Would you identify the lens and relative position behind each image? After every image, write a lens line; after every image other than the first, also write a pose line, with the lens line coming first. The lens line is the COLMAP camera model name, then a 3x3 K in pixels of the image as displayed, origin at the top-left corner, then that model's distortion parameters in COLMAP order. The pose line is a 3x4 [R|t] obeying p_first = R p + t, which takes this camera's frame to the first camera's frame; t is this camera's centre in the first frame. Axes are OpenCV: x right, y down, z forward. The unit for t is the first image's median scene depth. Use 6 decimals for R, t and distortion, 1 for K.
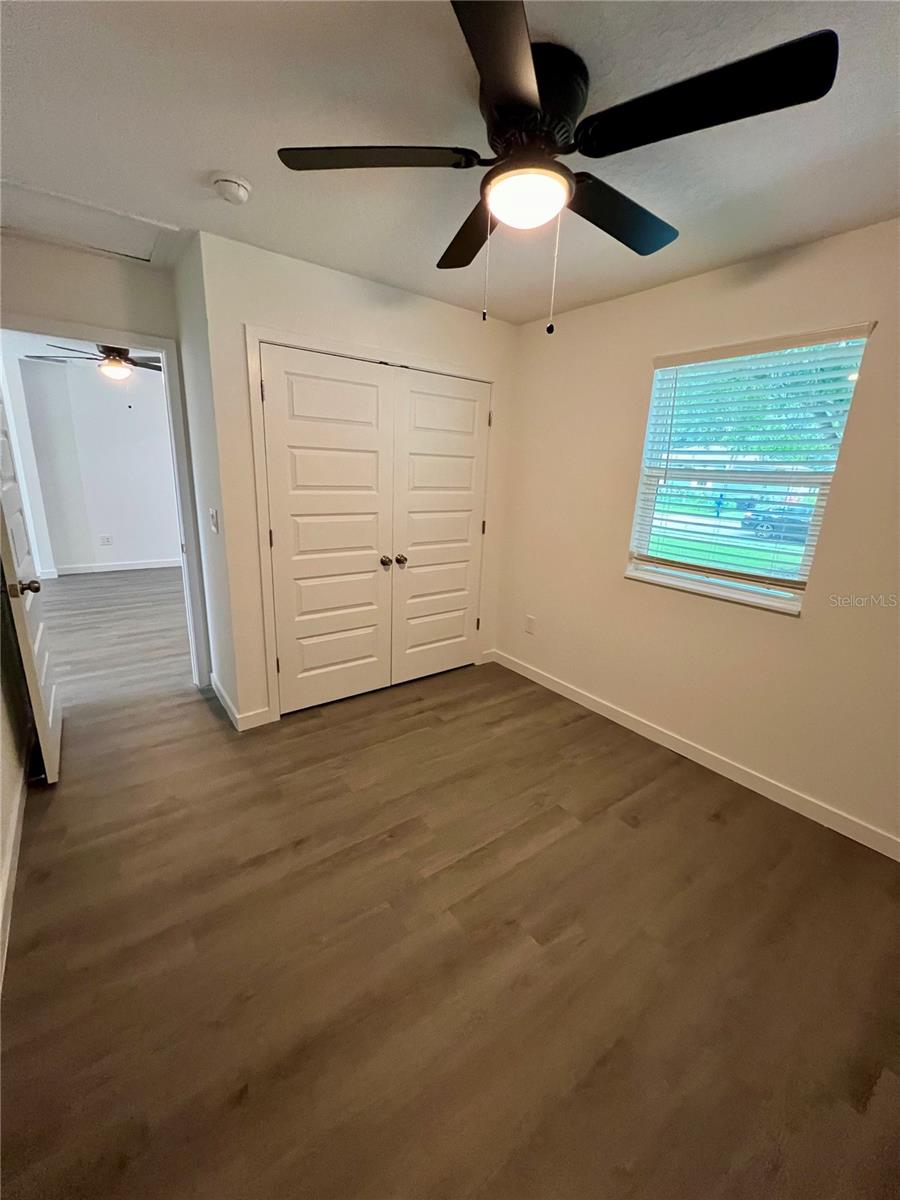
lens RADIAL K [[480.6, 0, 447.8], [0, 480.6, 599.9], [0, 0, 1]] dist [-0.001988, 0.000357]
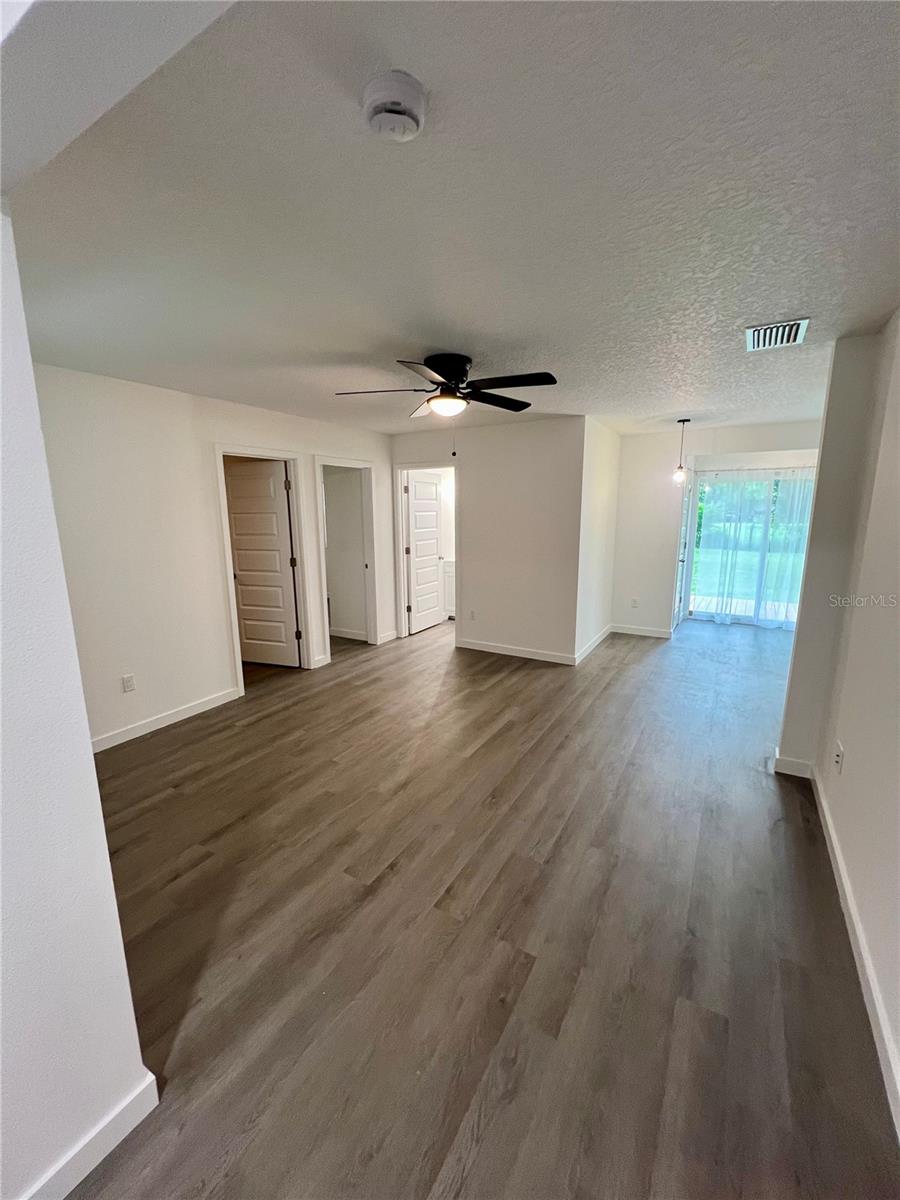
lens RADIAL K [[480.6, 0, 447.8], [0, 480.6, 599.9], [0, 0, 1]] dist [-0.001988, 0.000357]
pose [[-0.927384, 0.030438, -0.372870, -0.398754], [-0.133011, 0.904736, 0.404674, -0.453326], [0.349666, 0.424884, -0.834989, 1.517420]]
